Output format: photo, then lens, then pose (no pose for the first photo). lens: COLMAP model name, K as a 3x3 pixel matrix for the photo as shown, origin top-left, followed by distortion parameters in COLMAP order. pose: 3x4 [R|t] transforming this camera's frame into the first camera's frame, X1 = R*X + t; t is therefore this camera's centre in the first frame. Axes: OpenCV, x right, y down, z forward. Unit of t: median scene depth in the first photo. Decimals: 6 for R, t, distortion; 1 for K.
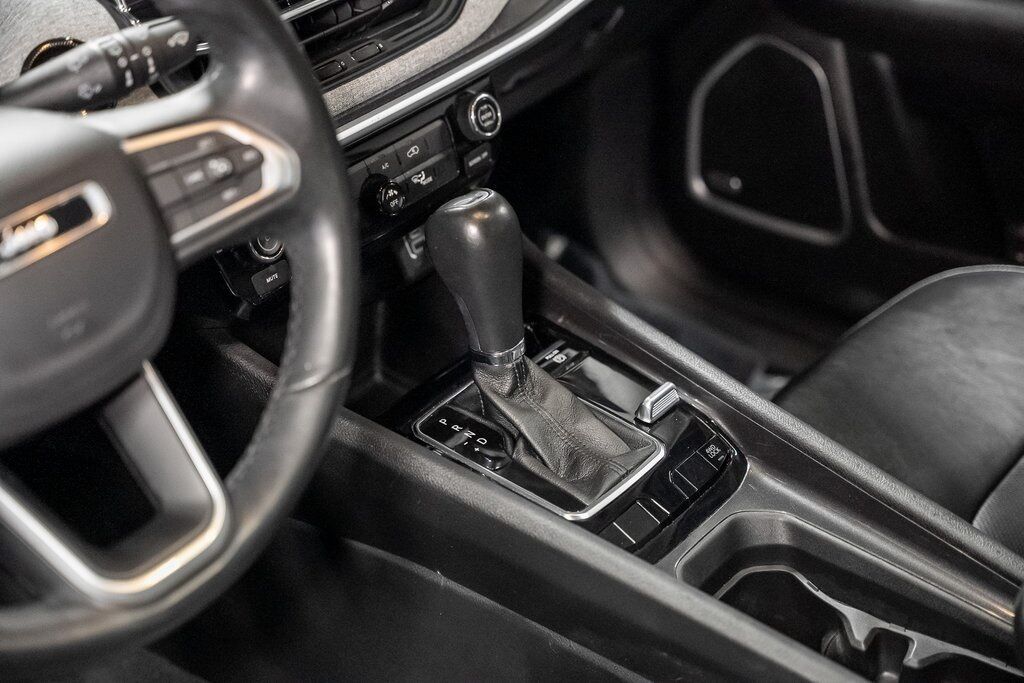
lens RADIAL K [[1768.0, 0, 511.4], [0, 1768.0, 342.0], [0, 0, 1]] dist [0.172994, 0.000000]
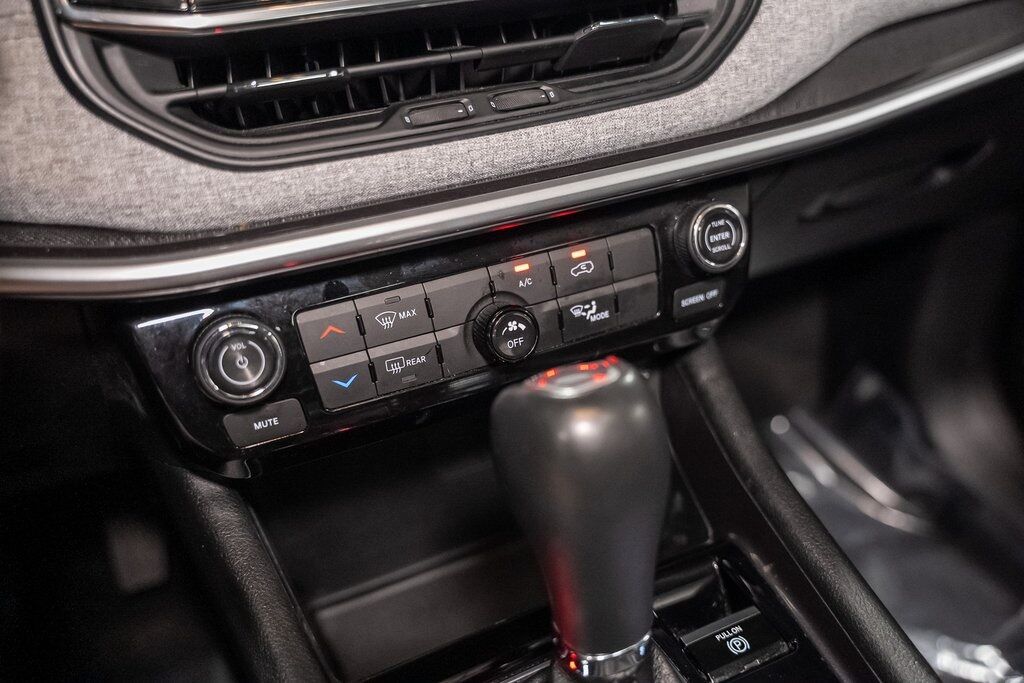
lens RADIAL K [[964.0, 0, 511.1], [0, 964.0, 339.7], [0, 0, 1]] dist [-0.014345, 0.000000]
pose [[0.902472, 0.219364, -0.370707, 0.056629], [-0.221428, 0.974453, 0.037568, -0.088706], [0.369478, 0.048181, 0.927990, 0.658509]]
